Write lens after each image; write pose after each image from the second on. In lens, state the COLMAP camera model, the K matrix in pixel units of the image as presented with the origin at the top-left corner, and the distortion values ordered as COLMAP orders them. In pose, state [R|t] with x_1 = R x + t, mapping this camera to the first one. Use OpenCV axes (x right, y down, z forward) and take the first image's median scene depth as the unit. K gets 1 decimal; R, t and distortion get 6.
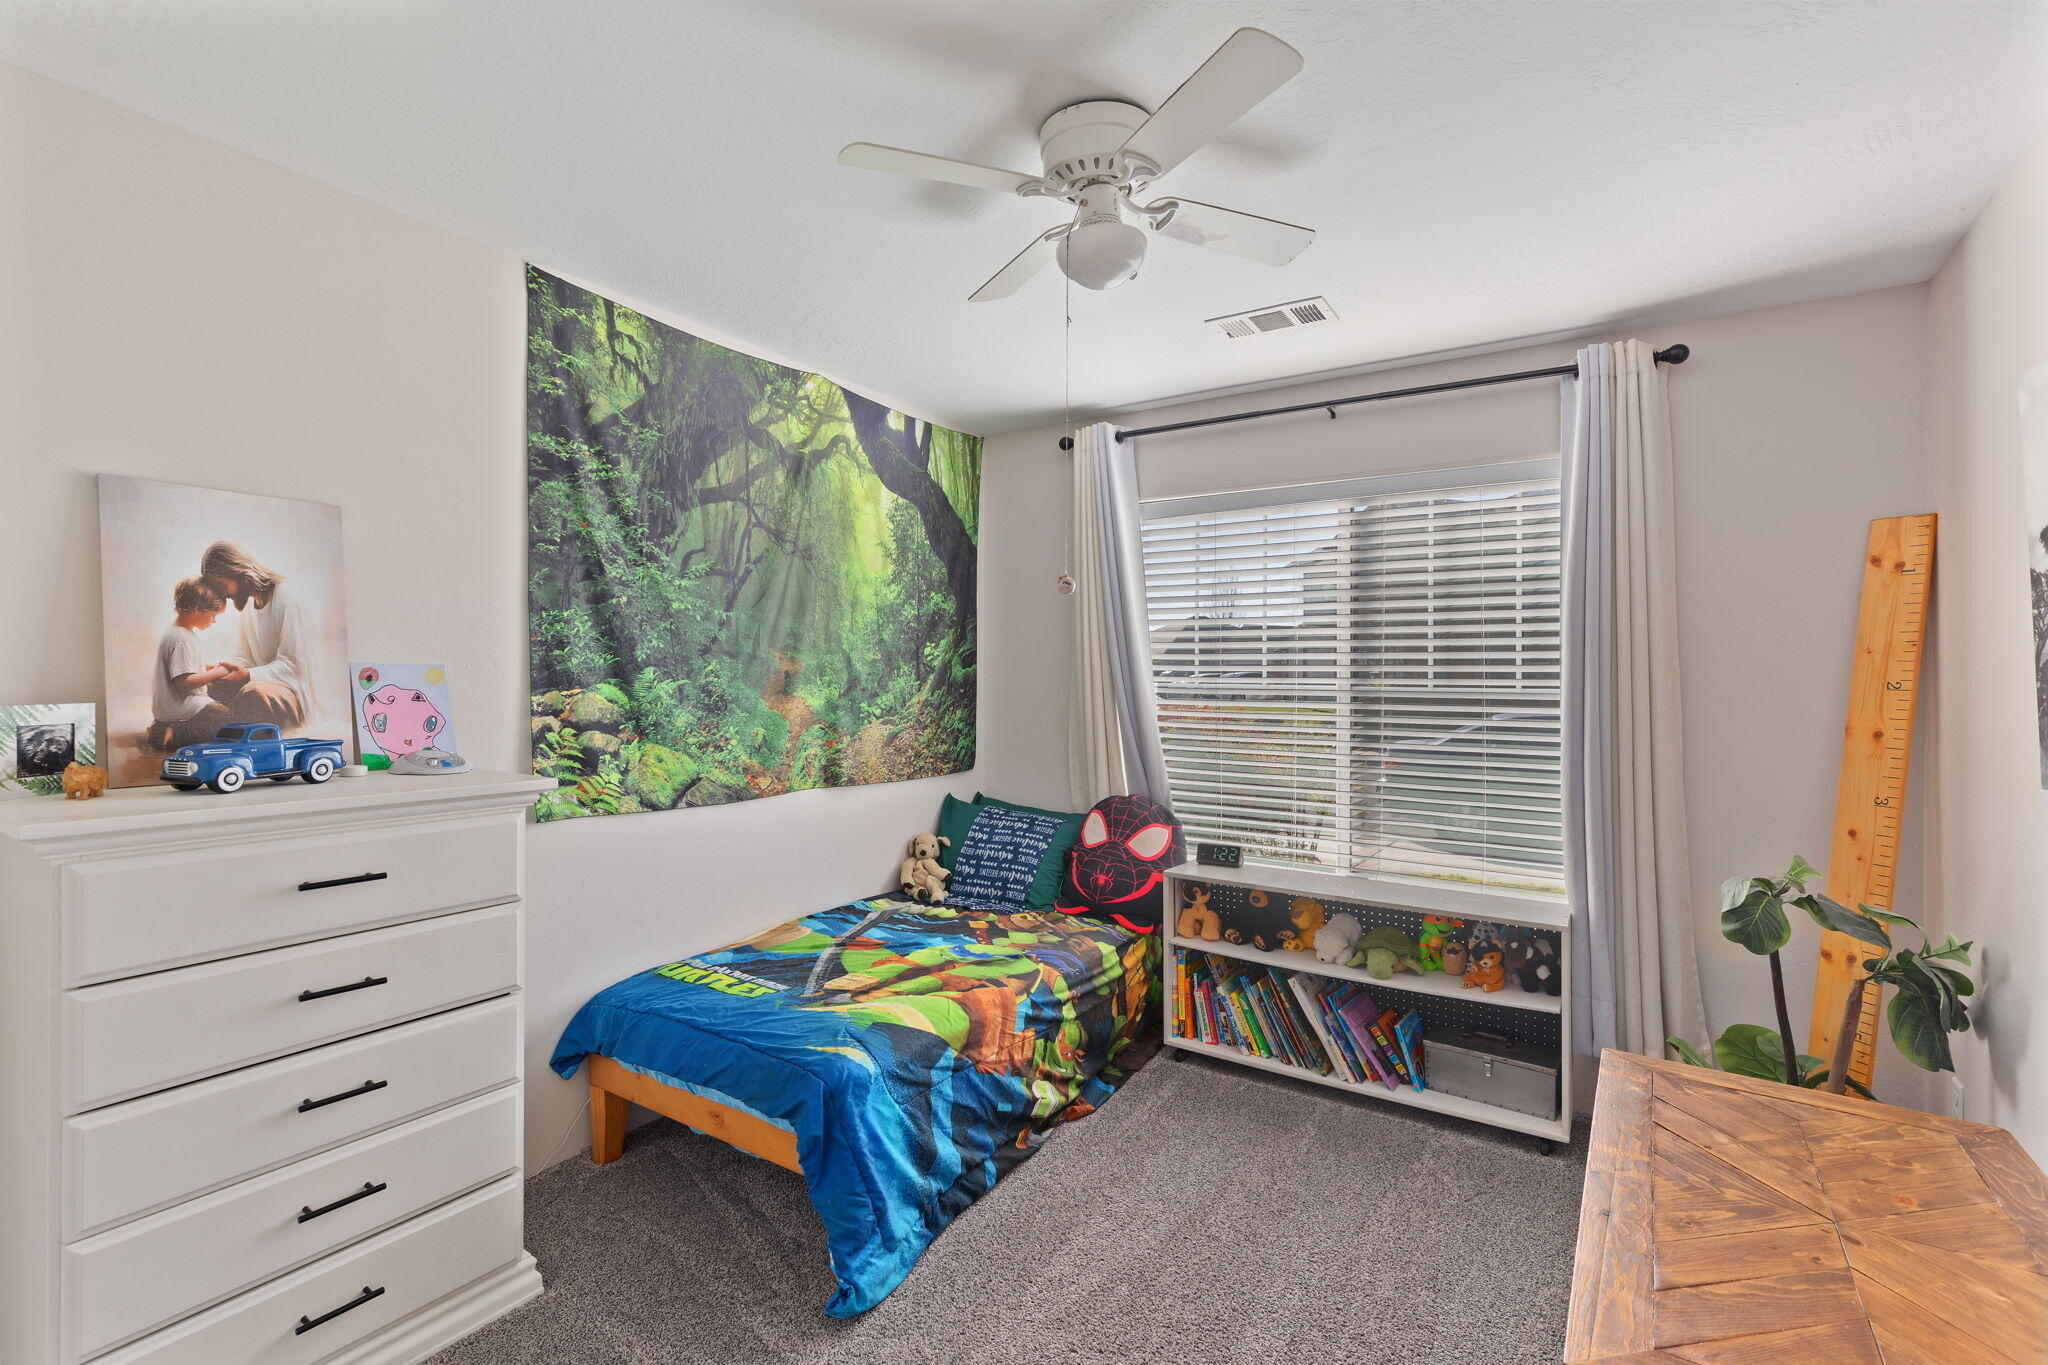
lens RADIAL K [[921.7, 0, 1014.9], [0, 921.7, 674.0], [0, 0, 1]] dist [0.001806, -0.000009]
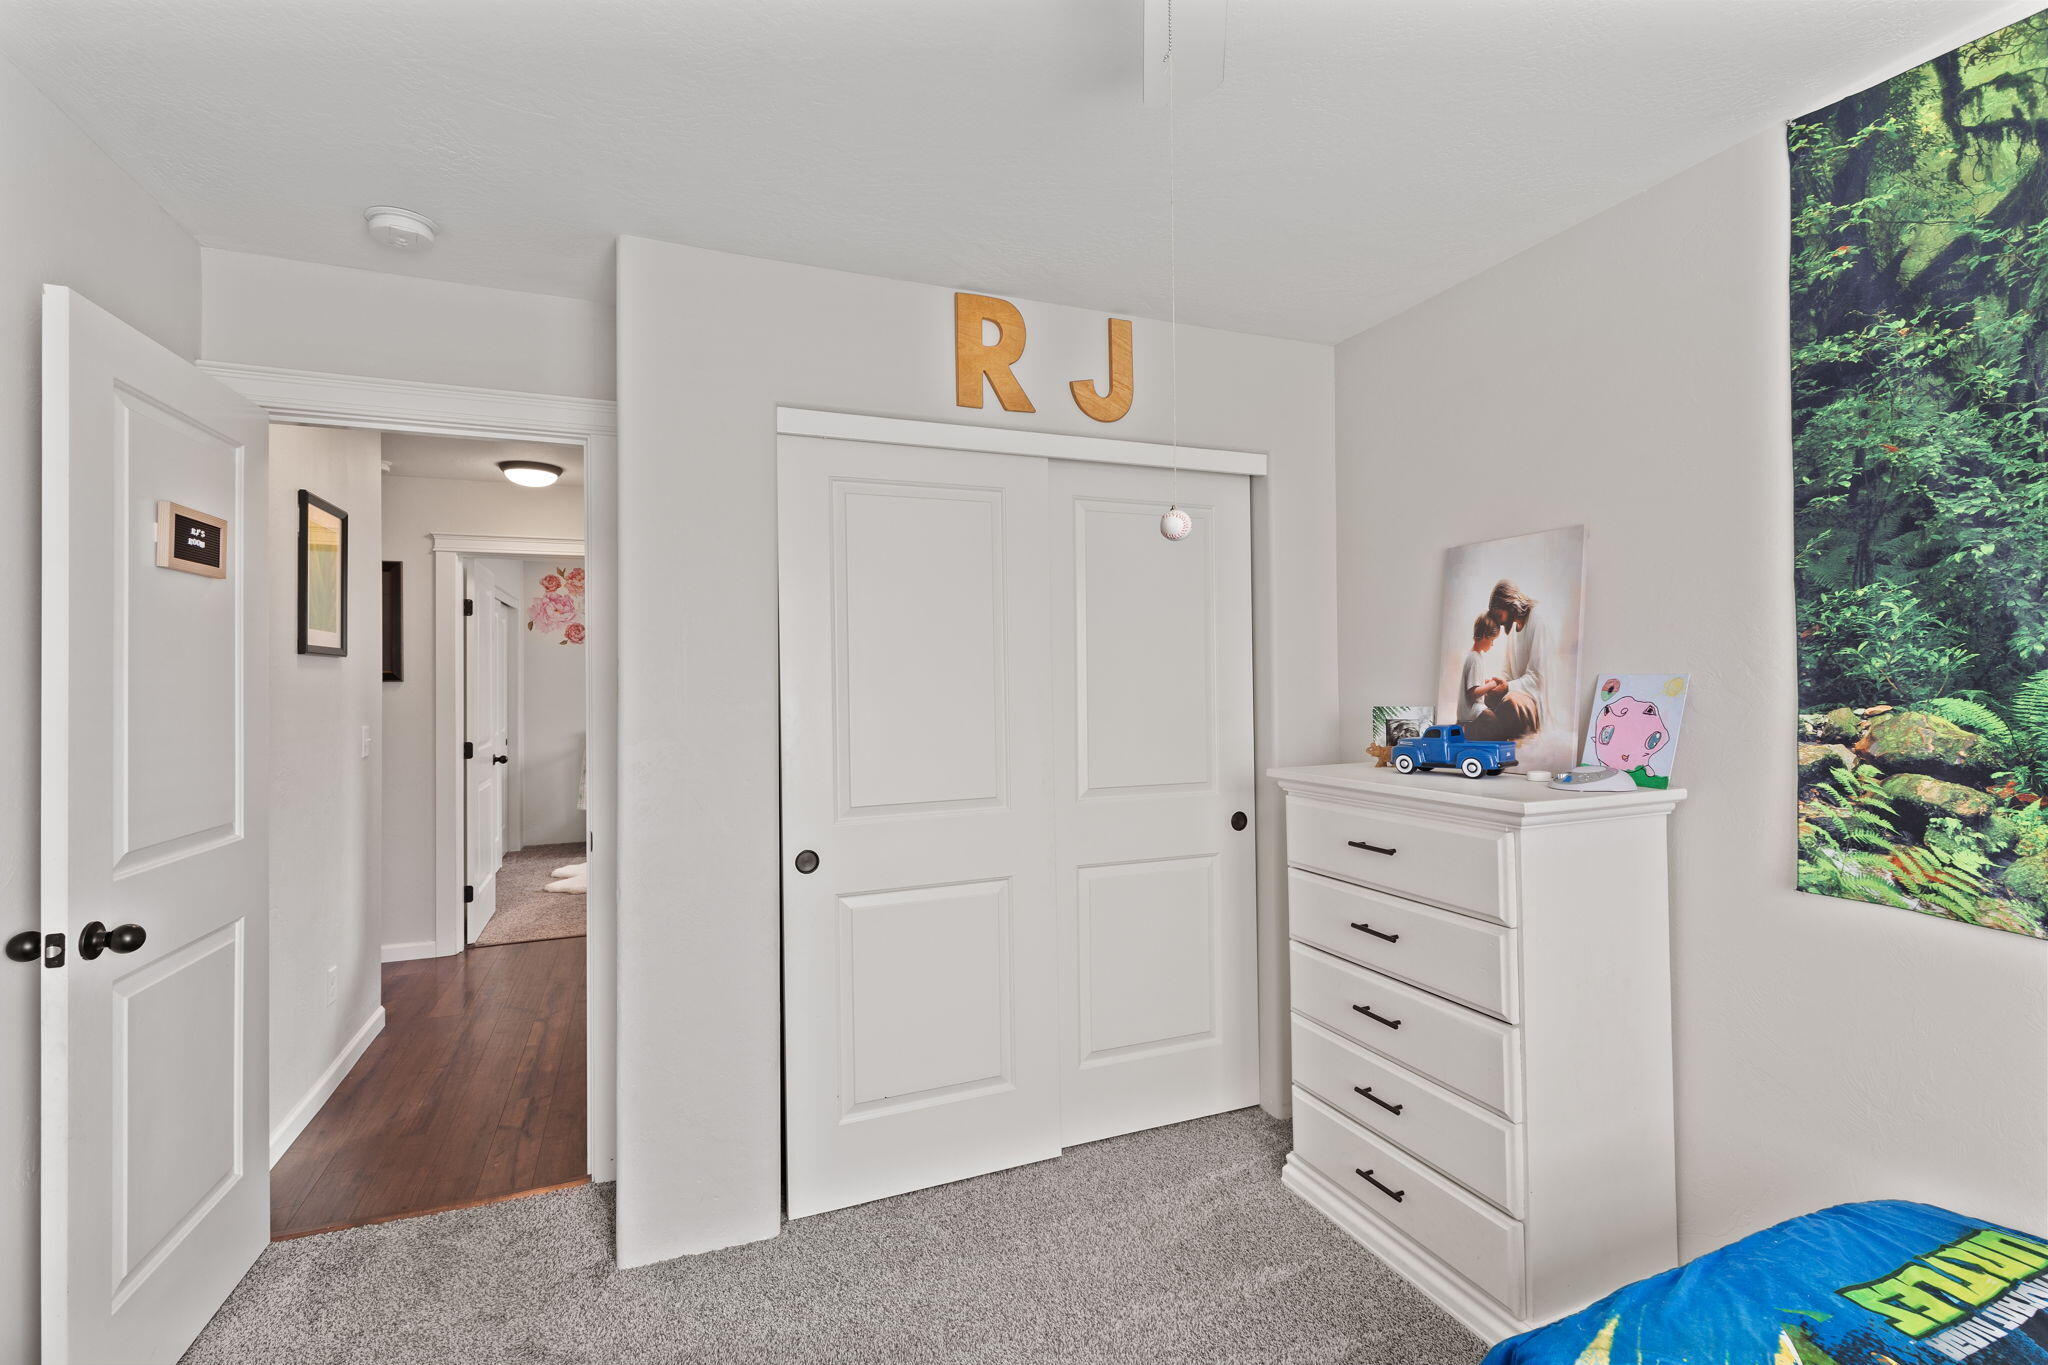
lens RADIAL K [[921.7, 0, 1014.9], [0, 921.7, 674.0], [0, 0, 1]] dist [0.001806, -0.000009]
pose [[-0.567129, -0.011691, -0.823546, 0.407889], [0.008423, 0.999765, -0.019993, 0.001884], [0.823586, -0.018276, -0.566897, 0.881168]]
